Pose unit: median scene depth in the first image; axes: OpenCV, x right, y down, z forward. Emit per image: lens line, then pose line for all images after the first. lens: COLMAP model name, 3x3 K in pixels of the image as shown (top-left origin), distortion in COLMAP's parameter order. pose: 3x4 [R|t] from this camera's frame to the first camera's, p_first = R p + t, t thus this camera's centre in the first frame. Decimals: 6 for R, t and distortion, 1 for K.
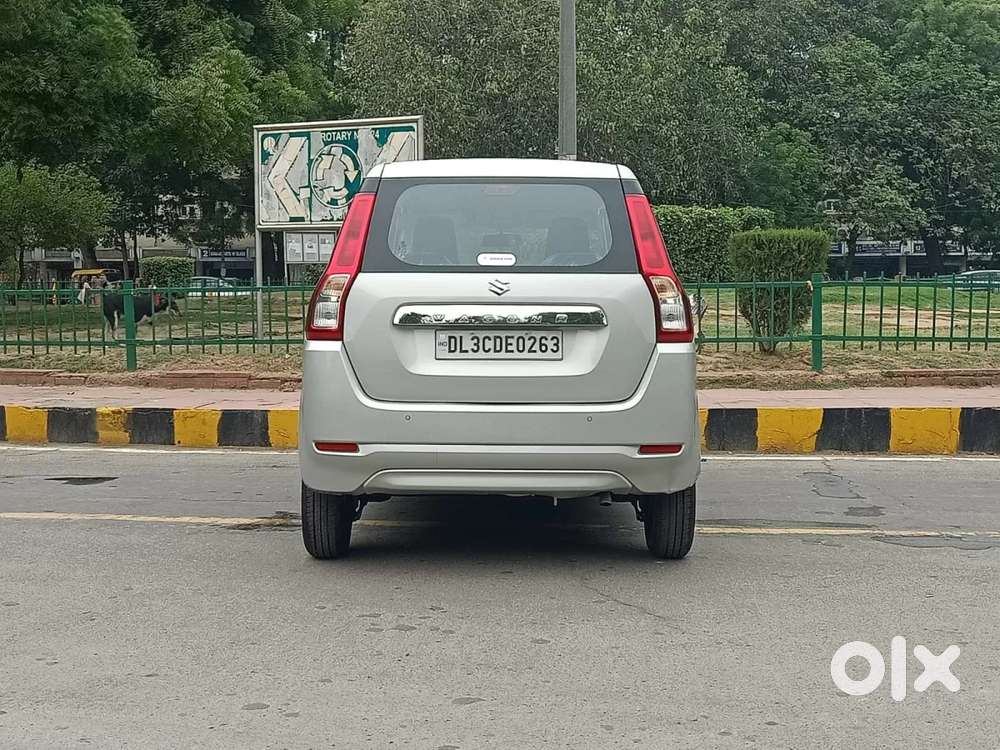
lens RADIAL K [[1531.6, 0, 506.4], [0, 1531.6, 346.8], [0, 0, 1]] dist [0.143580, 0.061610]
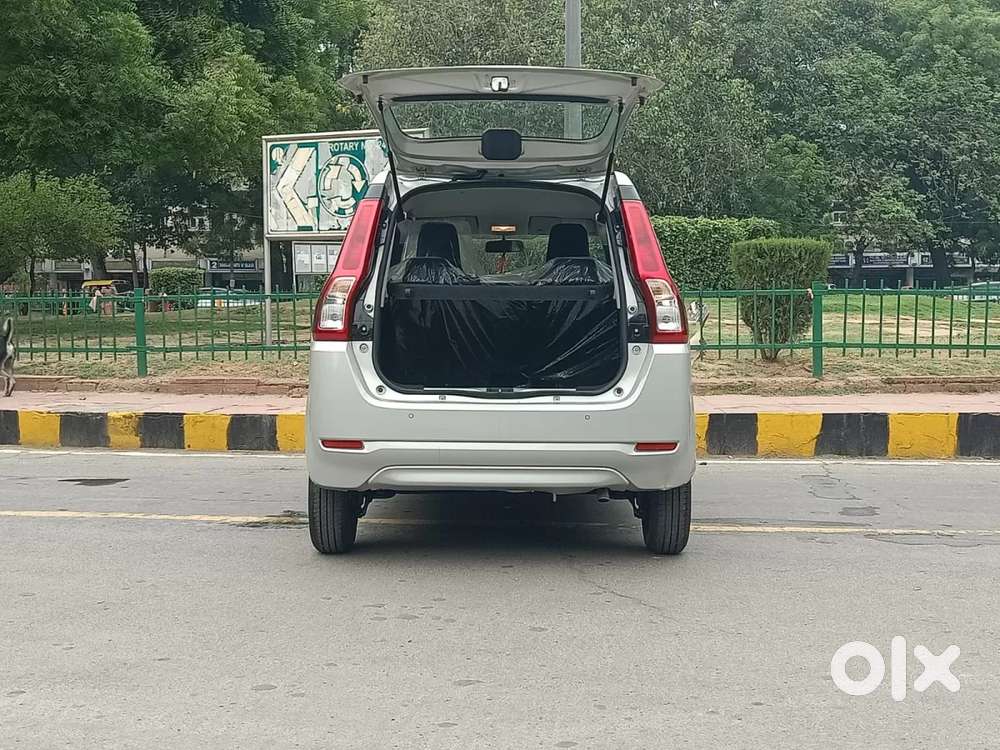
lens RADIAL K [[1531.6, 0, 506.4], [0, 1531.6, 346.8], [0, 0, 1]] dist [0.143580, 0.061610]
pose [[0.999986, 0.000291, -0.005289, 0.002097], [-0.000333, 0.999968, -0.008016, 0.003257], [0.005287, 0.008018, 0.999954, -0.013042]]
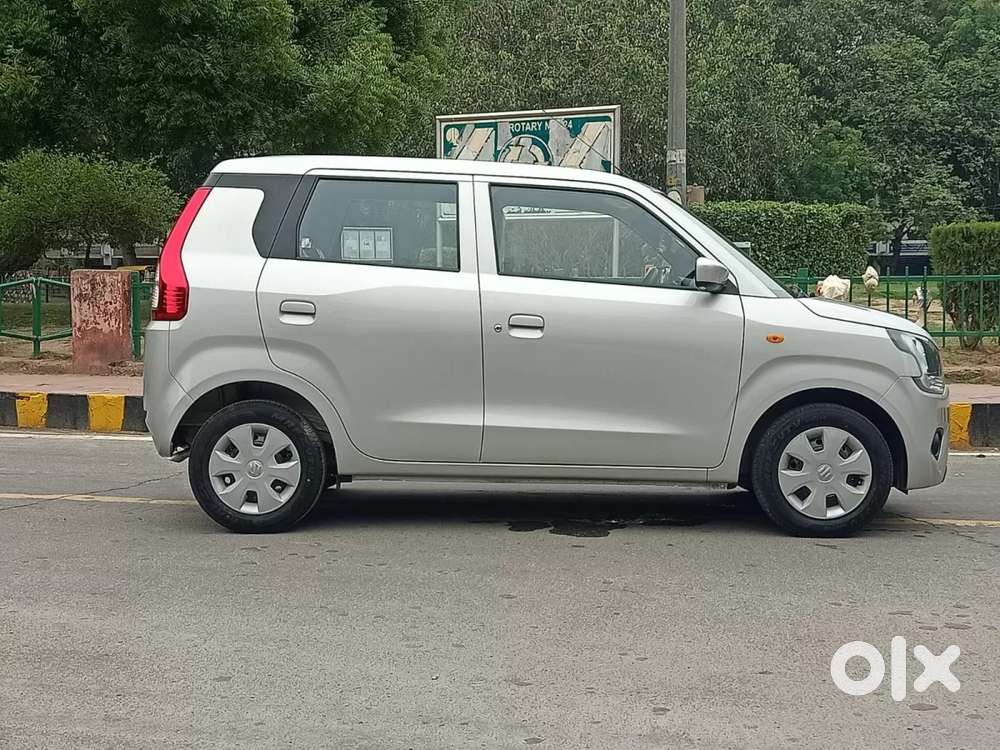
lens RADIAL K [[1531.6, 0, 506.4], [0, 1531.6, 346.8], [0, 0, 1]] dist [0.143580, 0.061610]
pose [[0.999991, 0.003539, 0.002486, -0.125860], [-0.003540, 0.999994, 0.000380, 0.003789], [-0.002485, -0.000388, 0.999997, 0.015436]]
